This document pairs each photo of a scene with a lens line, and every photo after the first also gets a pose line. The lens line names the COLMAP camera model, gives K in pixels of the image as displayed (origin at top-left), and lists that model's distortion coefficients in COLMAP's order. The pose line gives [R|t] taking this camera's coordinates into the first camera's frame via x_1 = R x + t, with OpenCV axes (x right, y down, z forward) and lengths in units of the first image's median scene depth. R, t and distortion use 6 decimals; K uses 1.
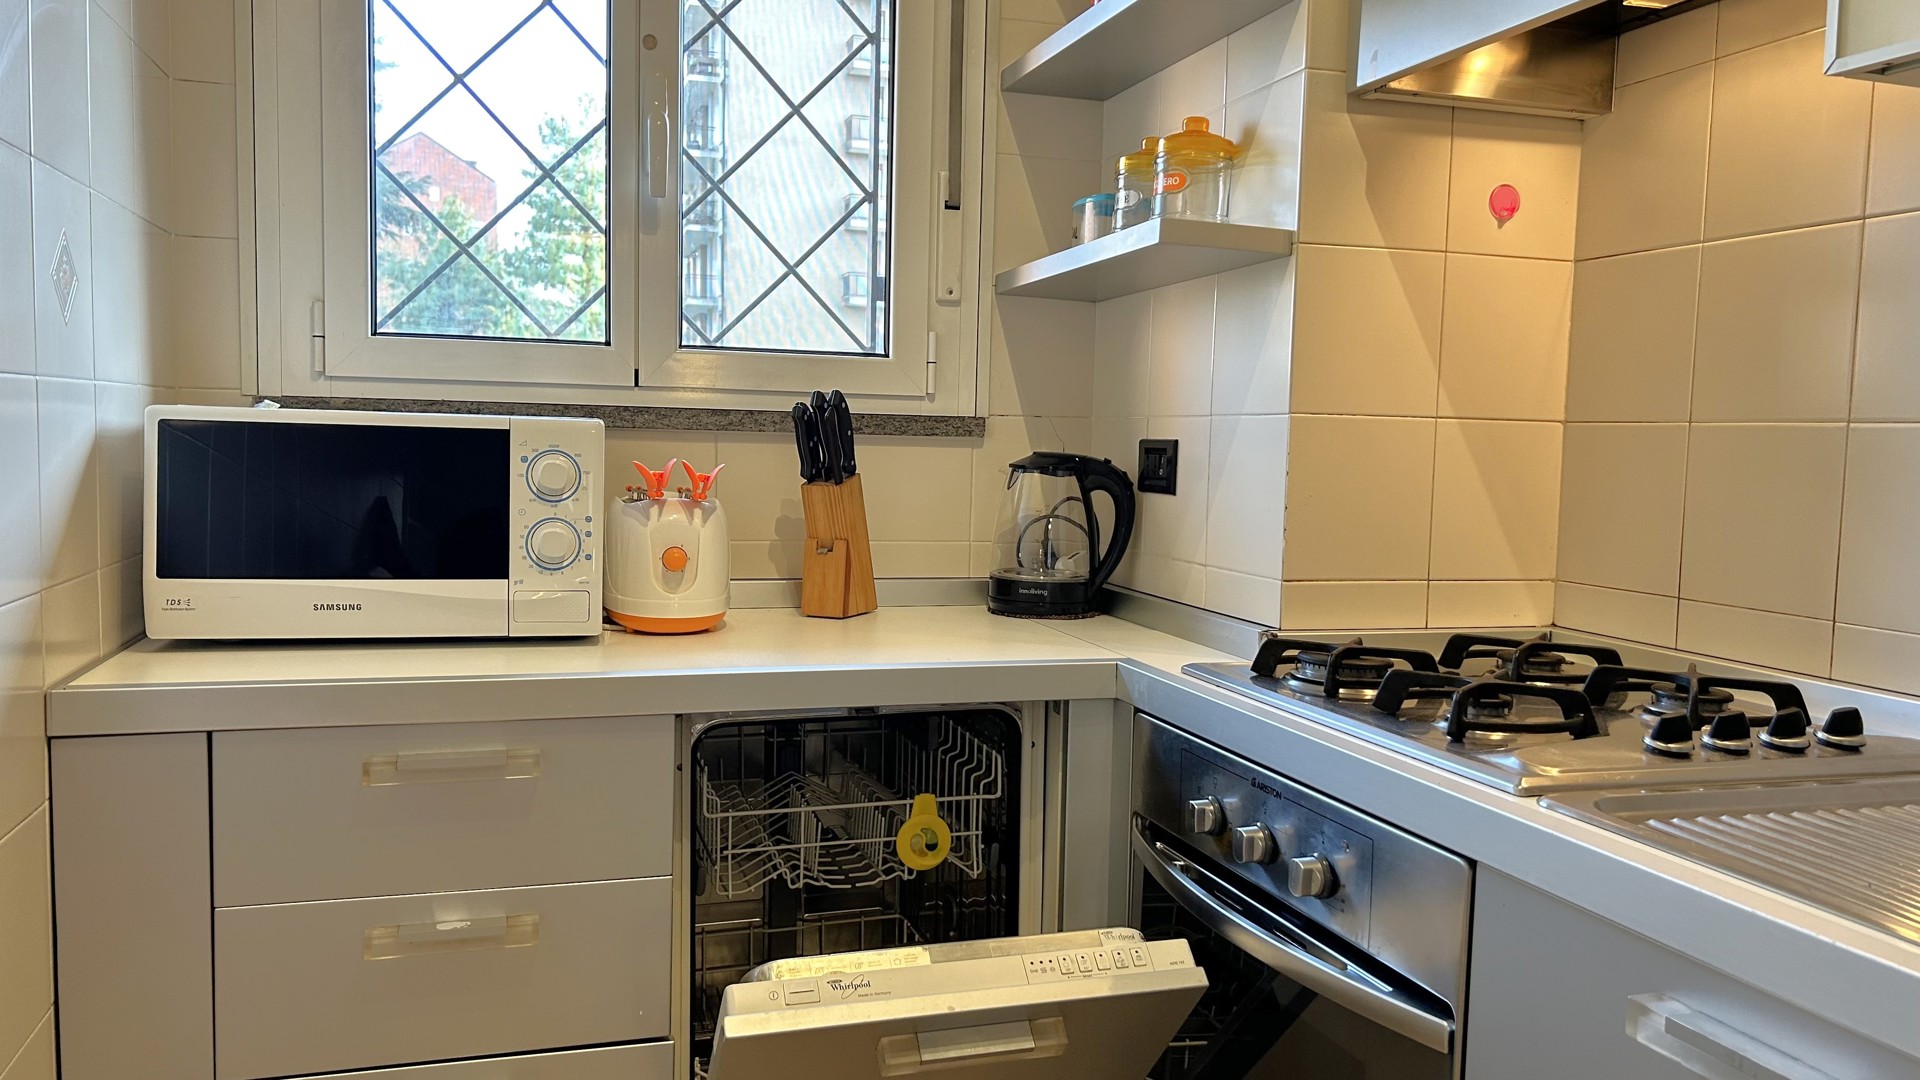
lens RADIAL K [[1439.6, 0, 968.0], [0, 1439.6, 540.9], [0, 0, 1]] dist [0.096283, -0.140211]
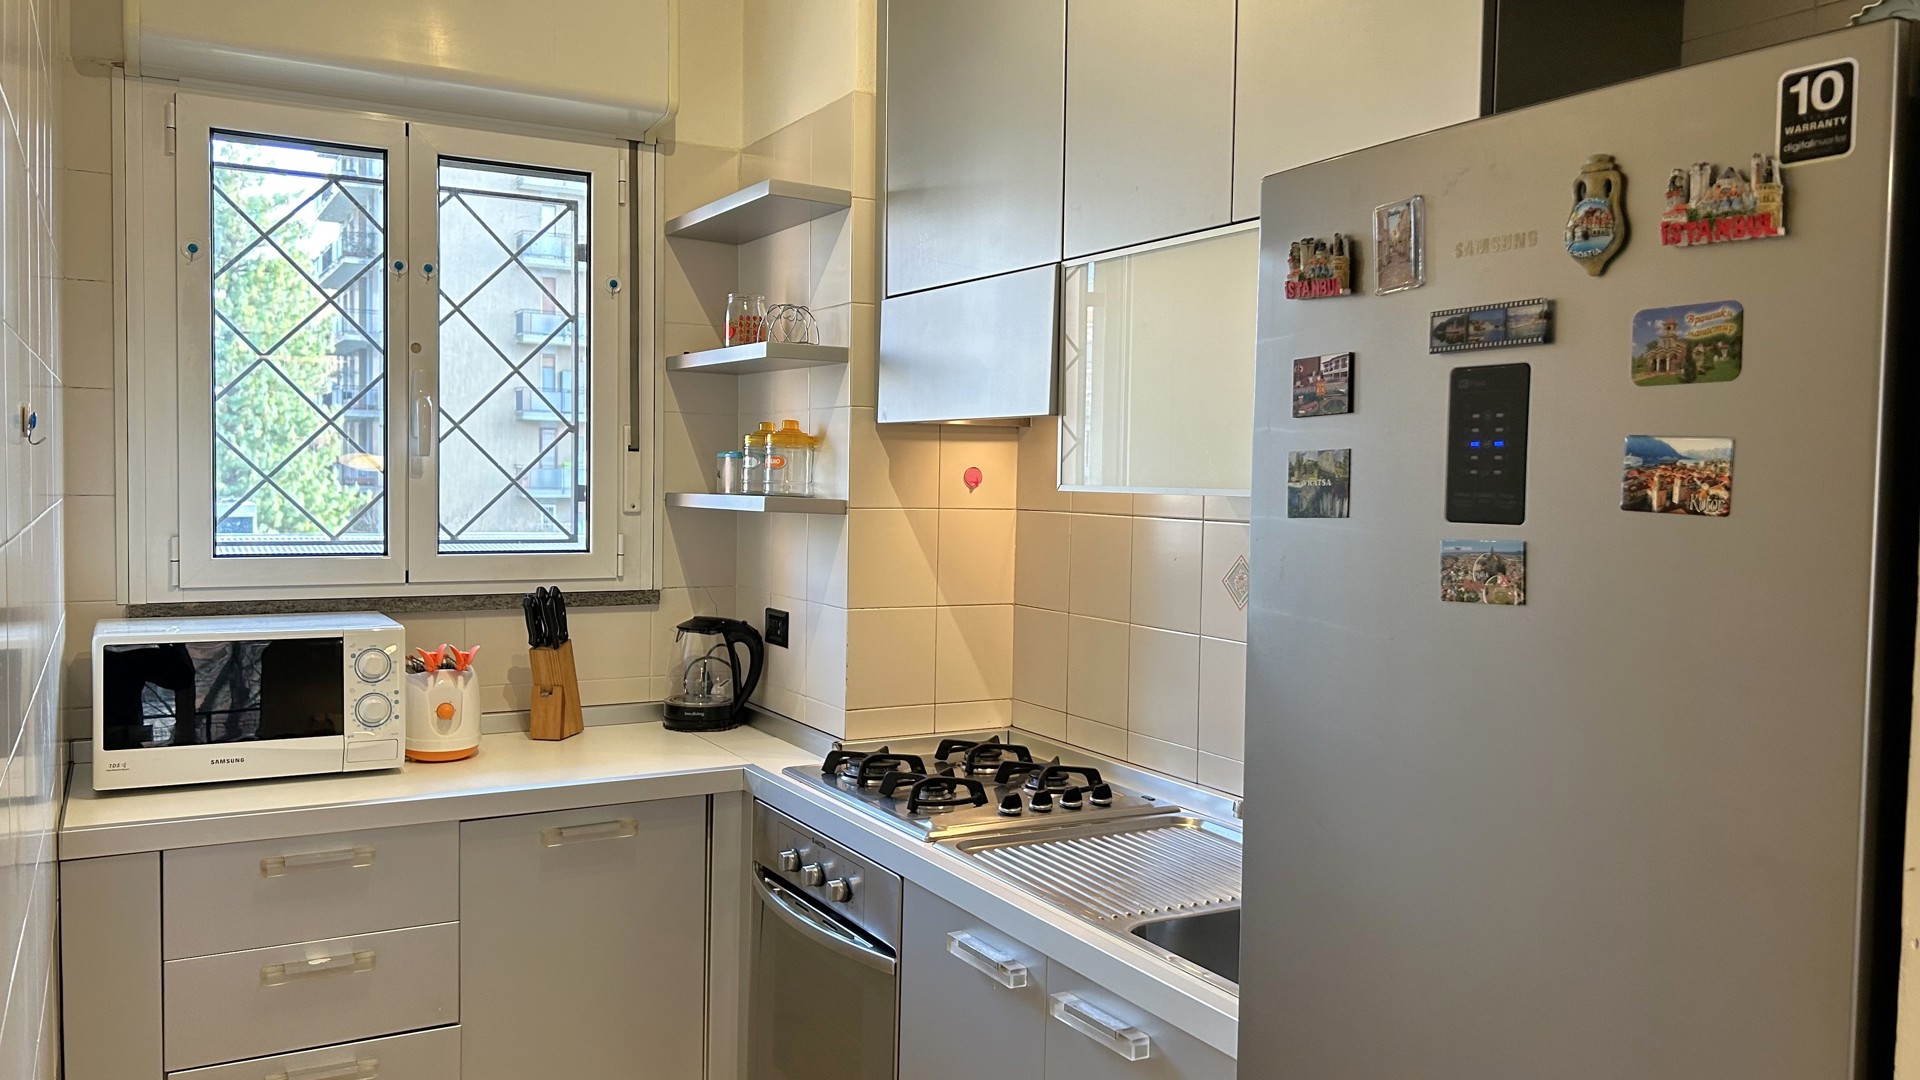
lens RADIAL K [[1439.6, 0, 968.0], [0, 1439.6, 540.9], [0, 0, 1]] dist [0.096283, -0.140211]
pose [[0.977579, -0.018568, 0.209747, 0.013736], [0.023092, 0.999550, -0.019140, -0.127271], [-0.209297, 0.023554, 0.977568, -0.614968]]
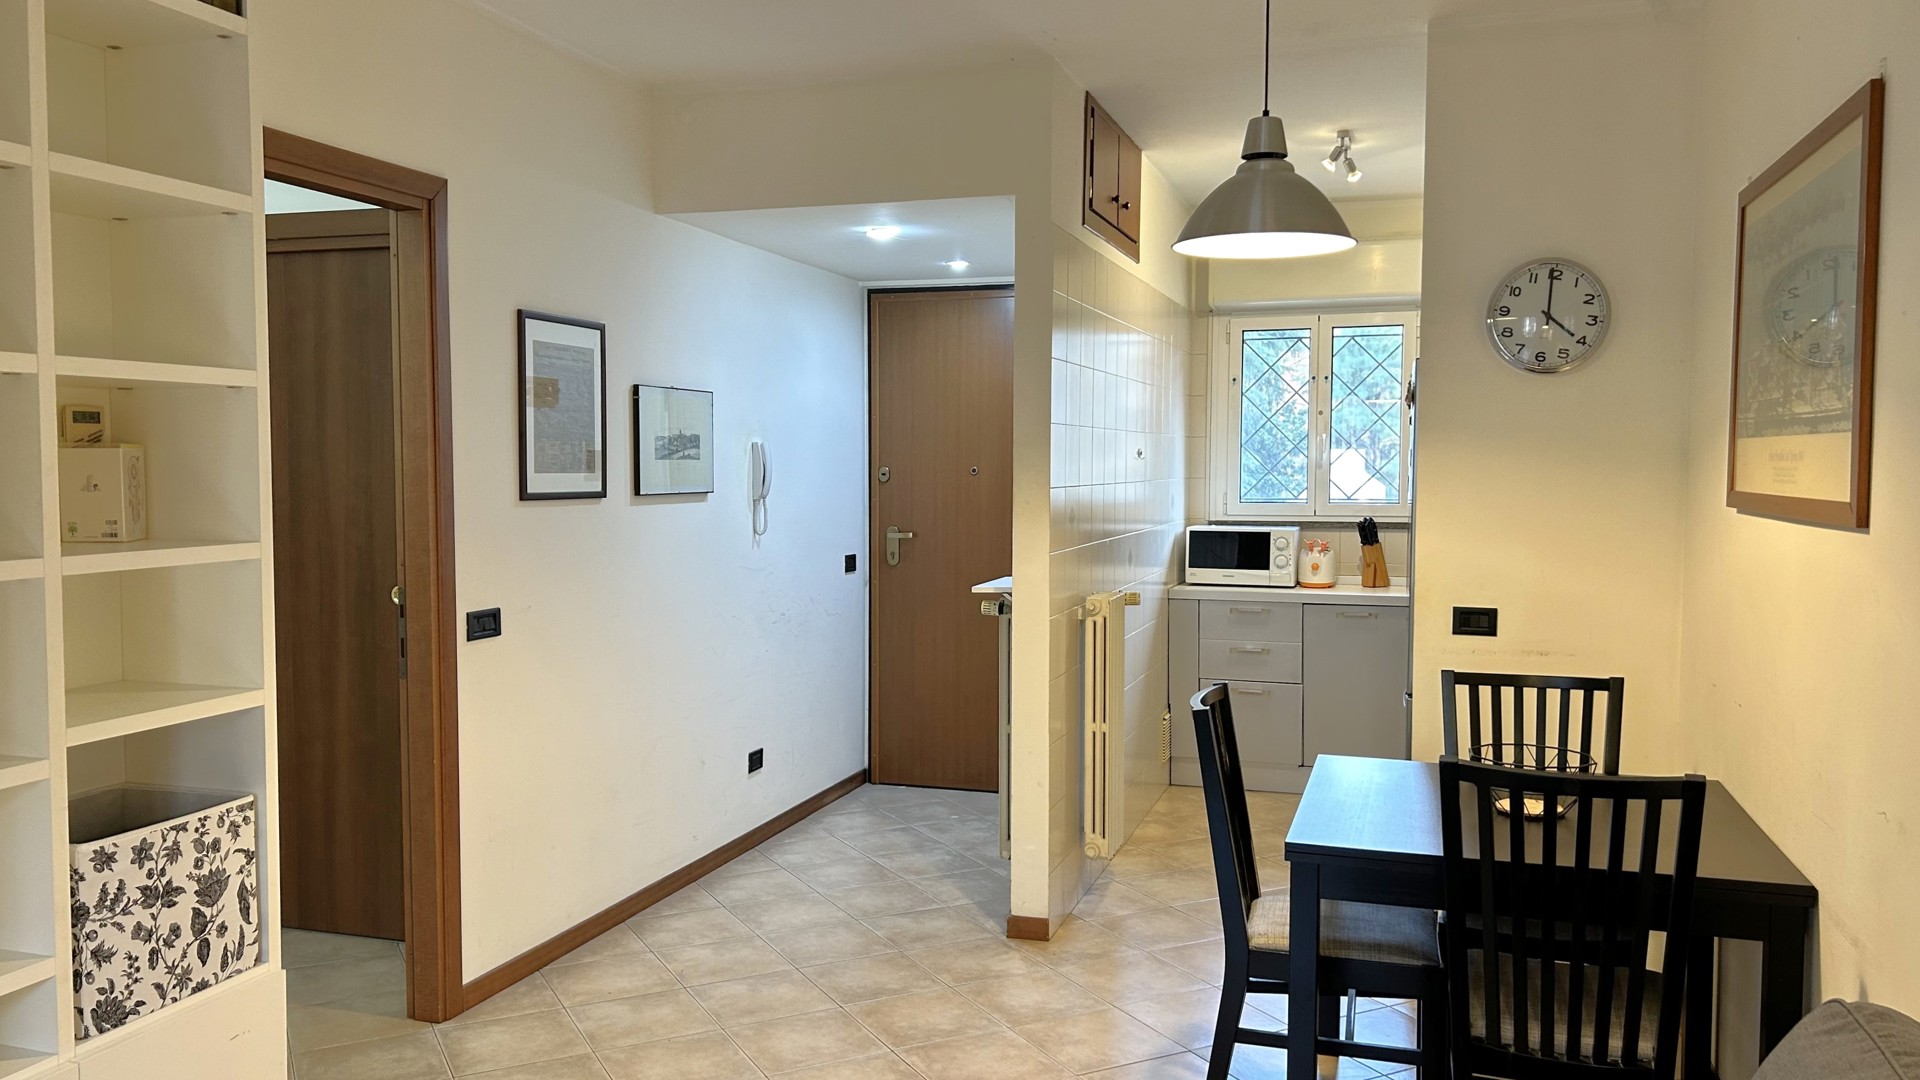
lens RADIAL K [[1439.6, 0, 968.0], [0, 1439.6, 540.9], [0, 0, 1]] dist [0.096283, -0.140211]
pose [[0.824584, 0.001844, -0.565737, 1.171546], [-0.018301, 0.999558, -0.023417, 0.051166], [0.565443, 0.029663, 0.824253, -2.561081]]
